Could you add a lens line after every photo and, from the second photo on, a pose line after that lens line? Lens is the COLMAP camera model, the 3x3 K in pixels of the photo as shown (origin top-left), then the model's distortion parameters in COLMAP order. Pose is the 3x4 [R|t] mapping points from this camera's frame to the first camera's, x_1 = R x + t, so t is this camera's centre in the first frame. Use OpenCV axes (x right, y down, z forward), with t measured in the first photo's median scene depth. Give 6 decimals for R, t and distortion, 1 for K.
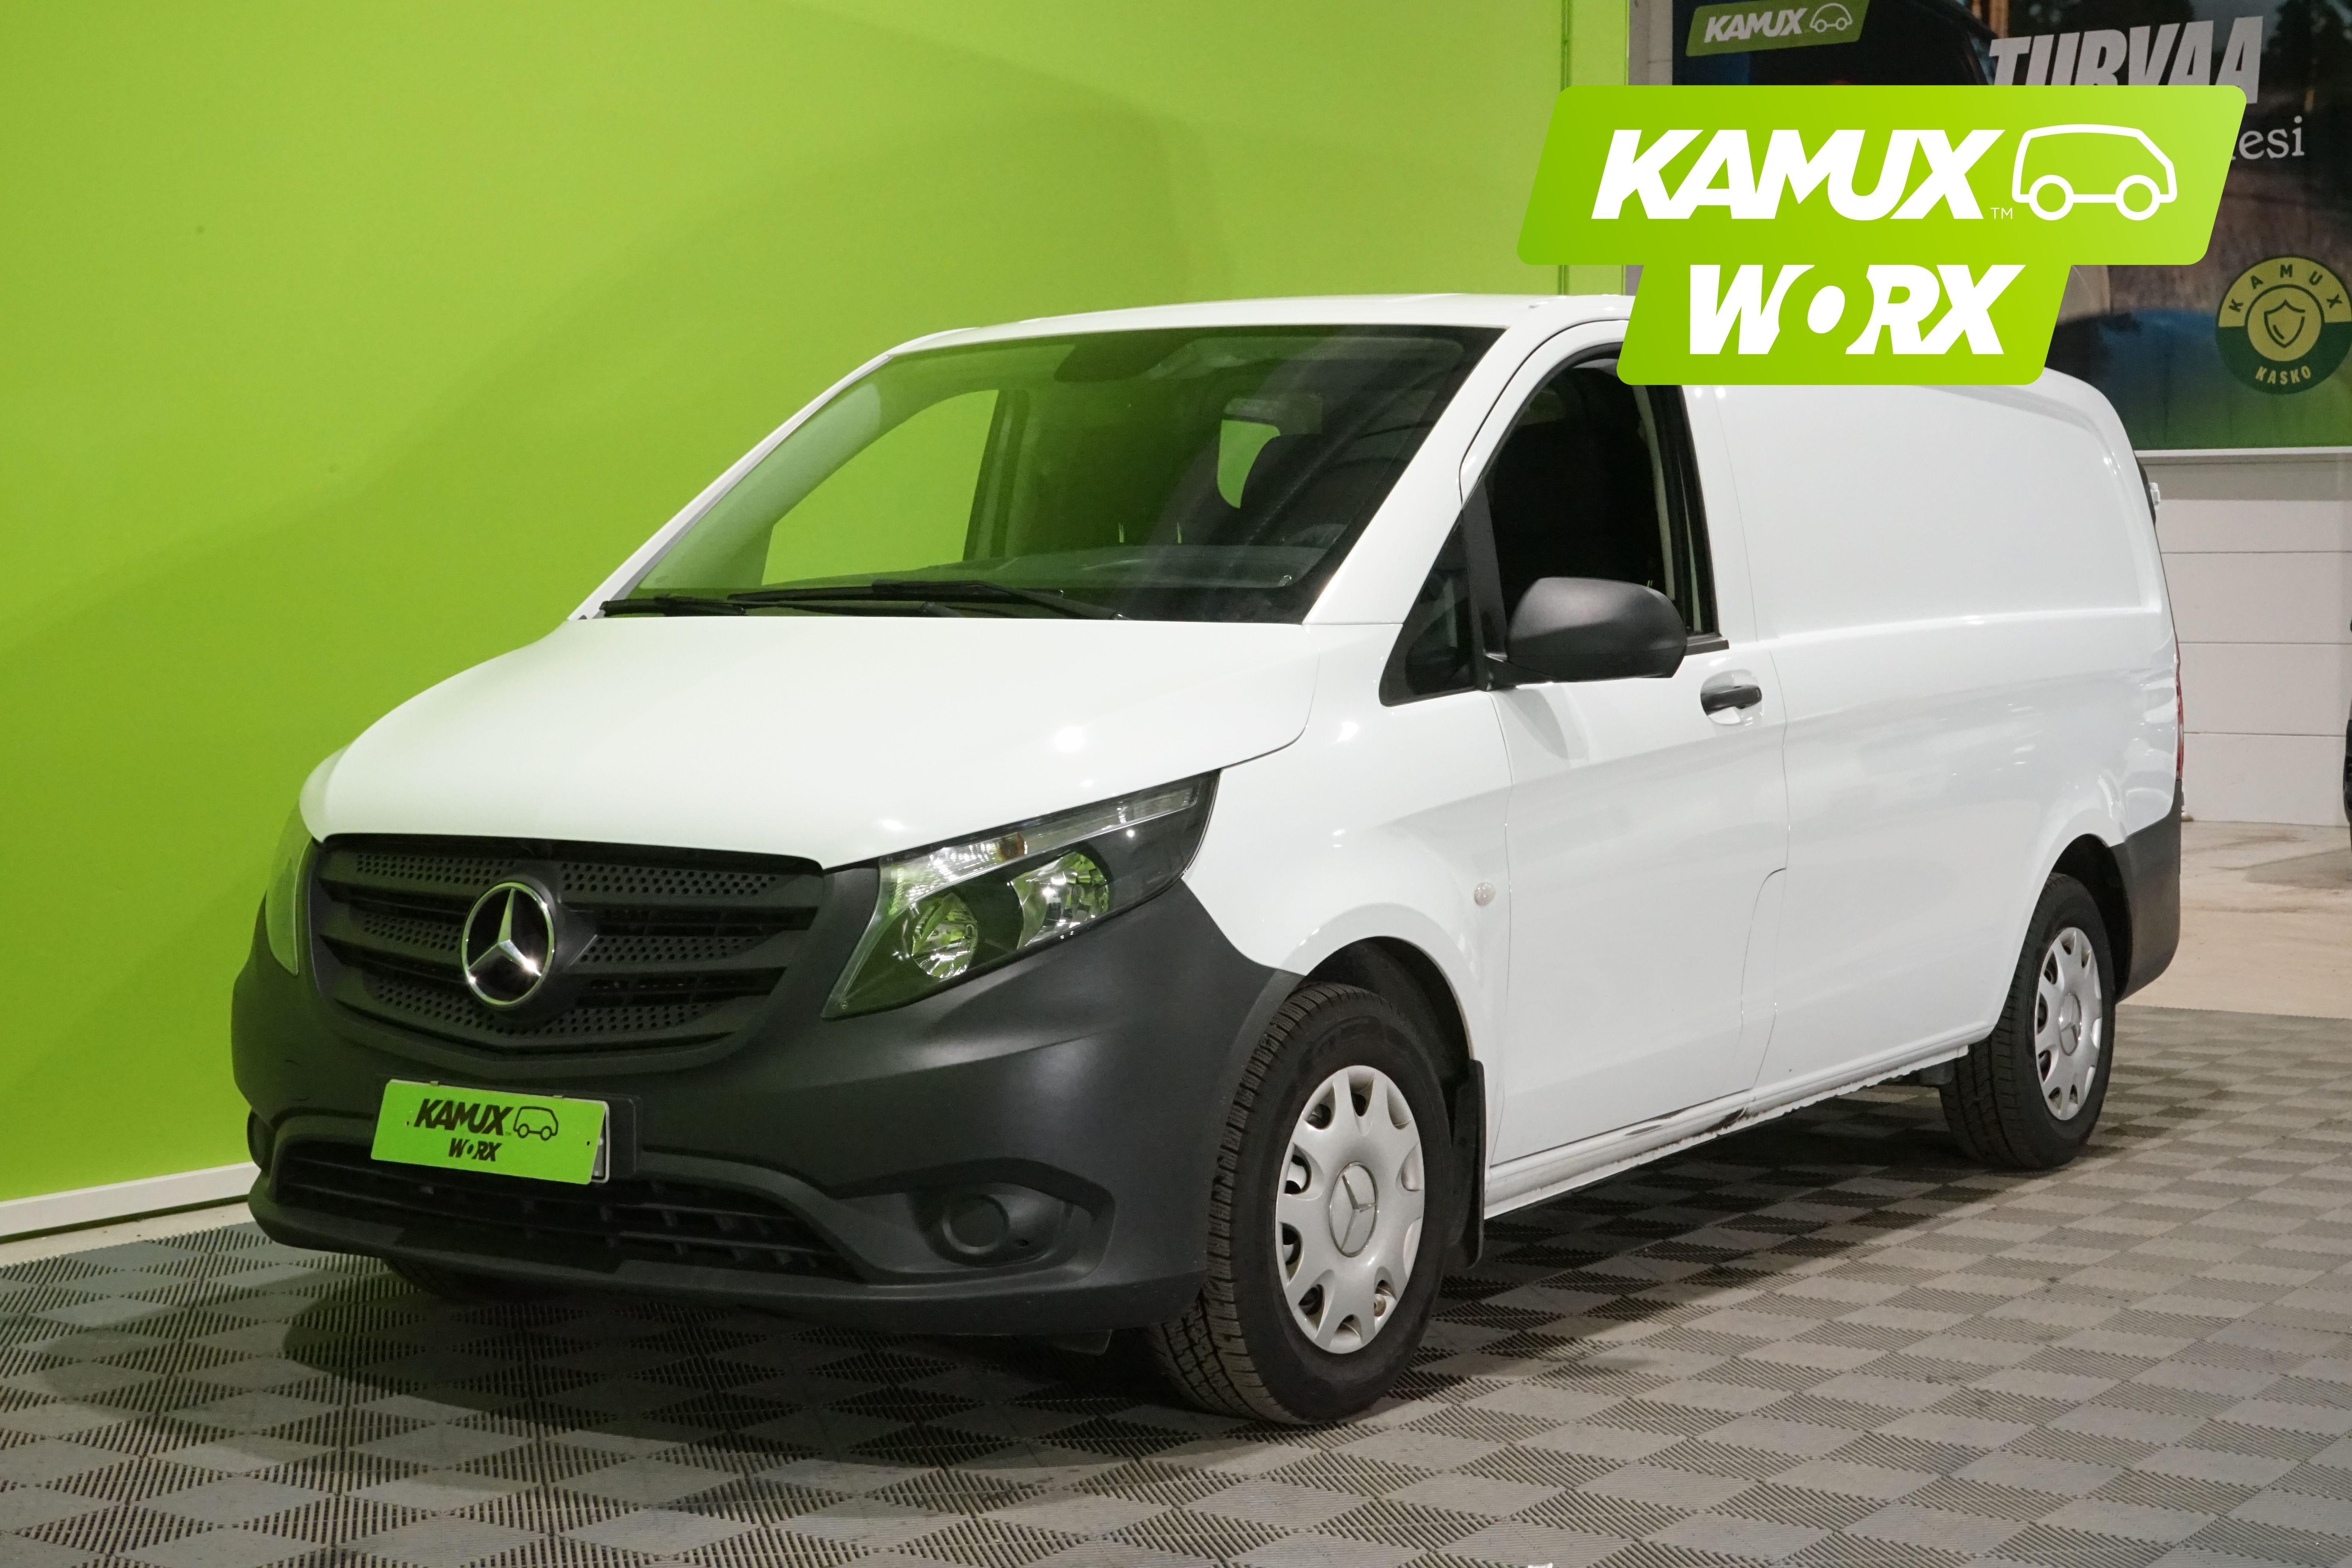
lens RADIAL K [[3635.3, 0, 1176.0], [0, 3635.3, 784.0], [0, 0, 1]] dist [0.005141, -0.004034]
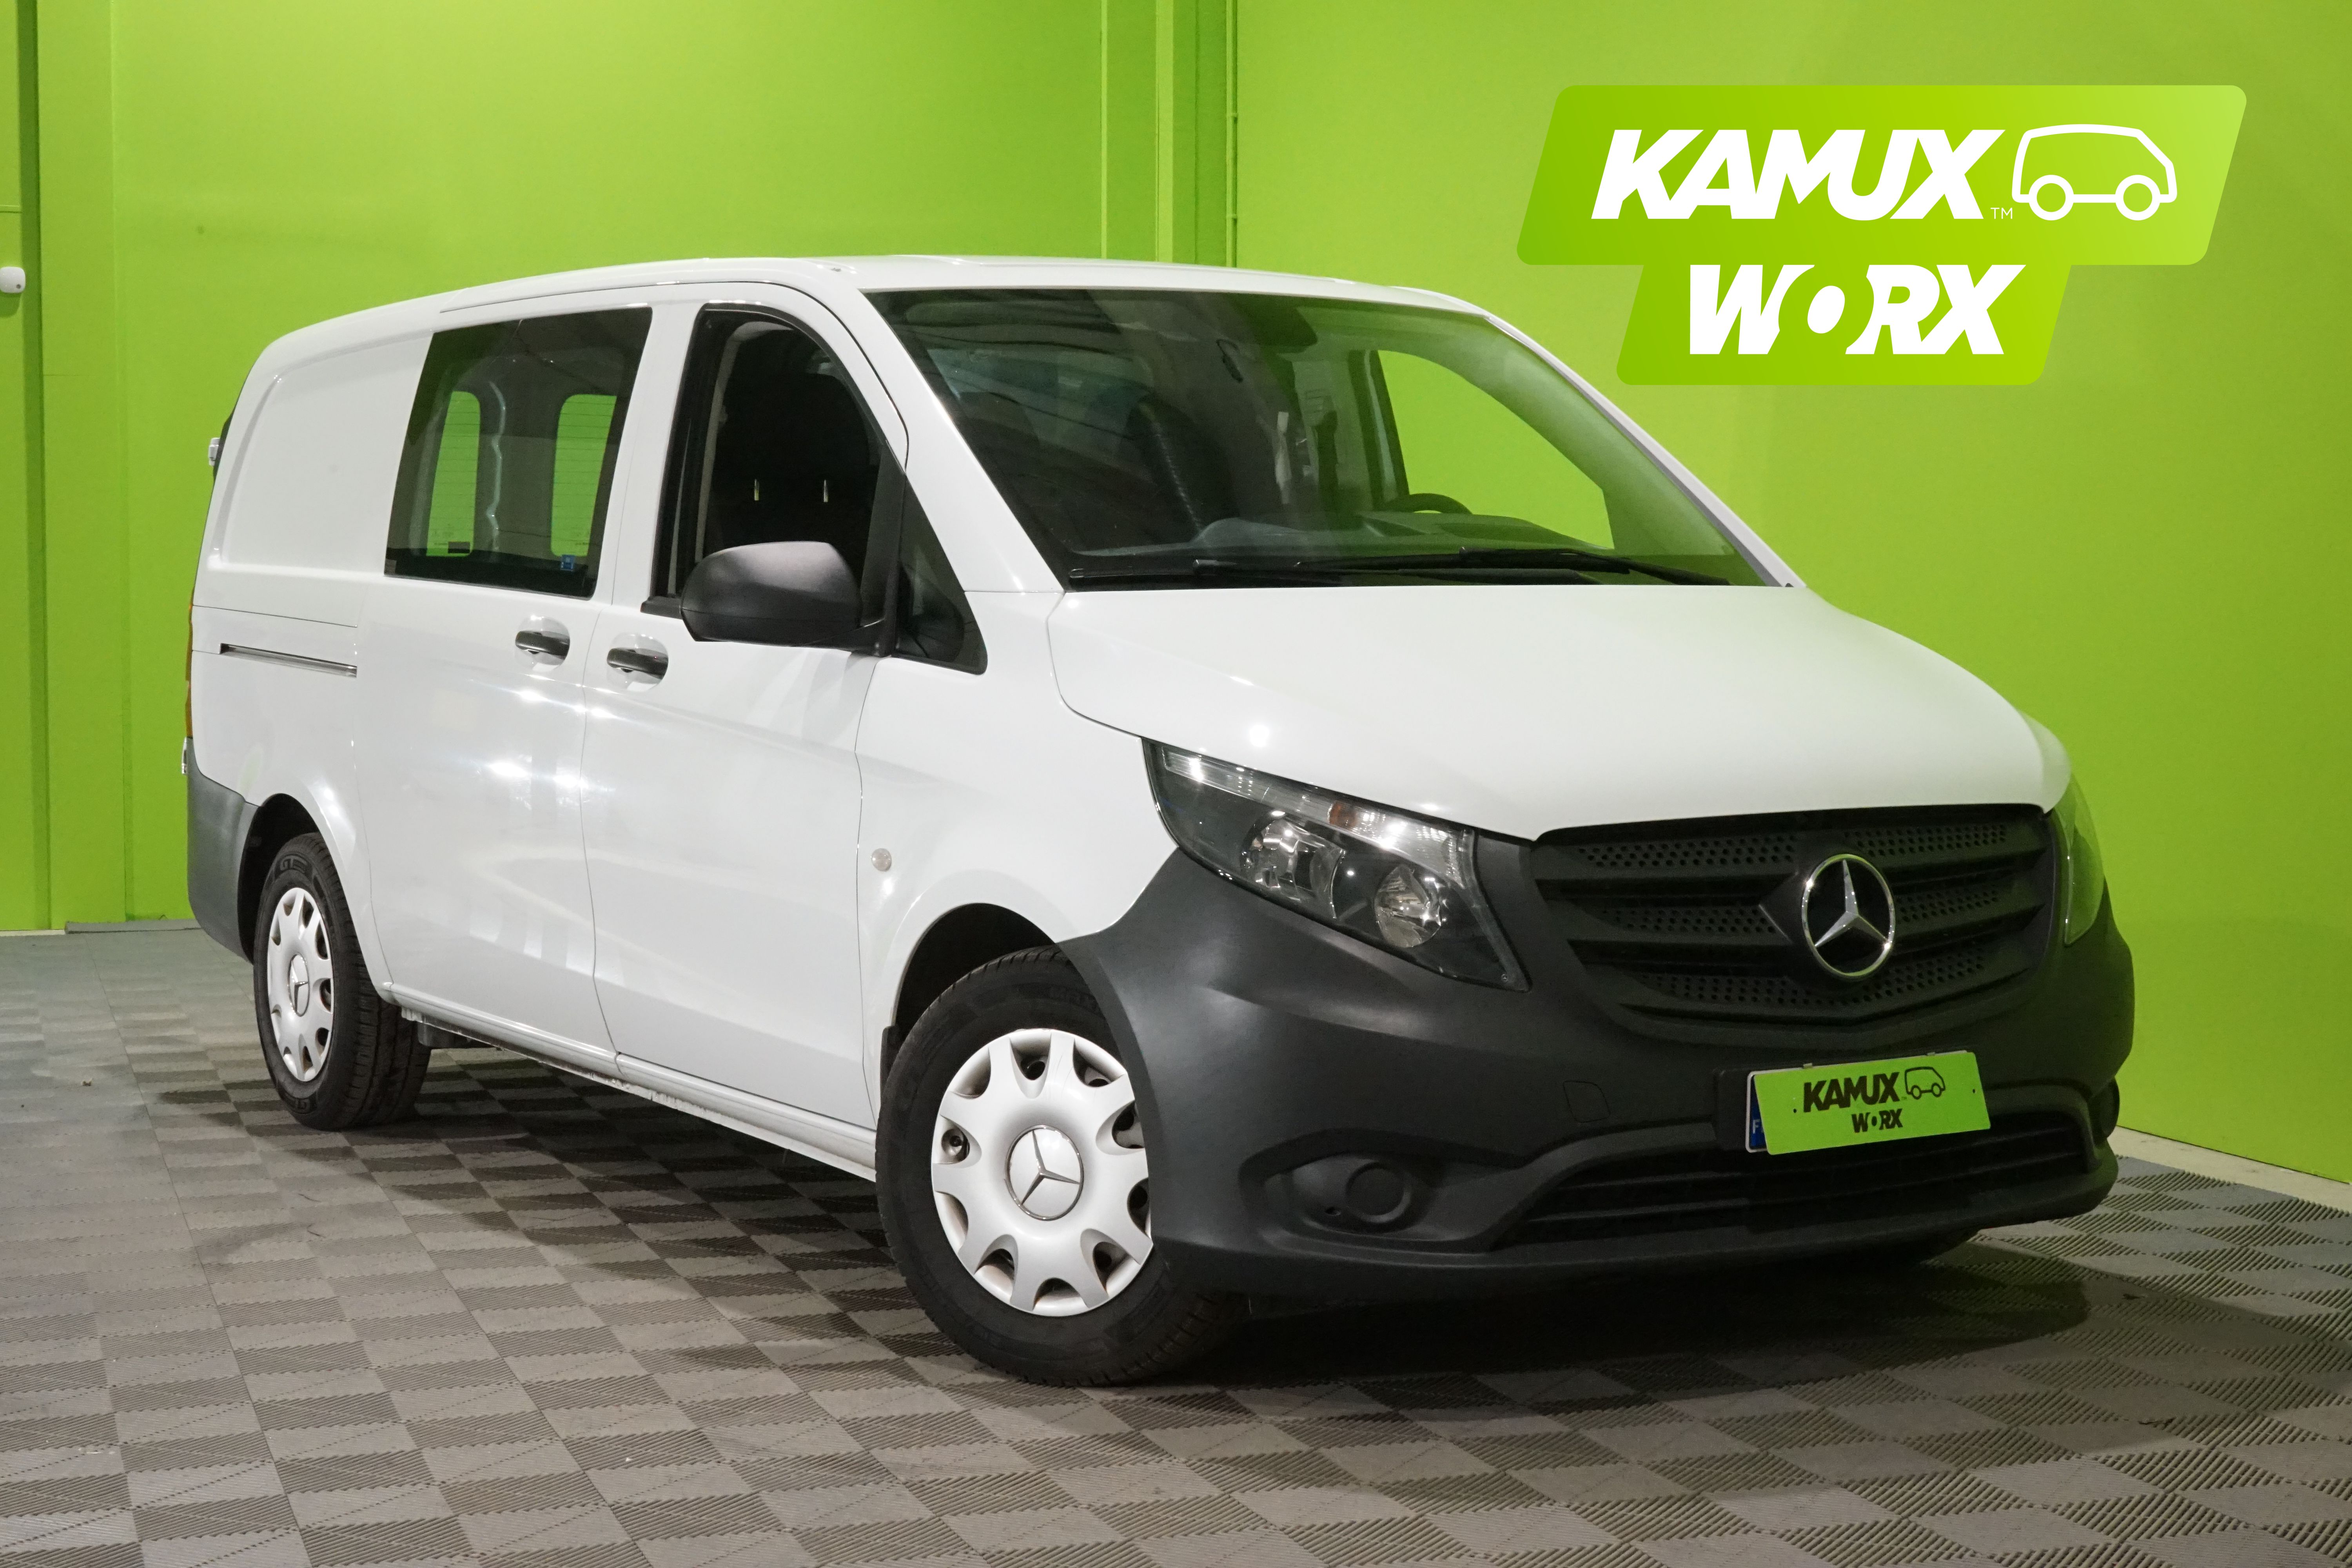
lens RADIAL K [[3714.4, 0, 1176.0], [0, 3714.4, 784.0], [0, 0, 1]] dist [-0.007561, -0.004098]
pose [[0.358344, -0.054091, 0.932021, -1.206618], [0.040891, 0.998271, 0.042214, -0.043045], [-0.932694, 0.022984, 0.359937, 0.806719]]
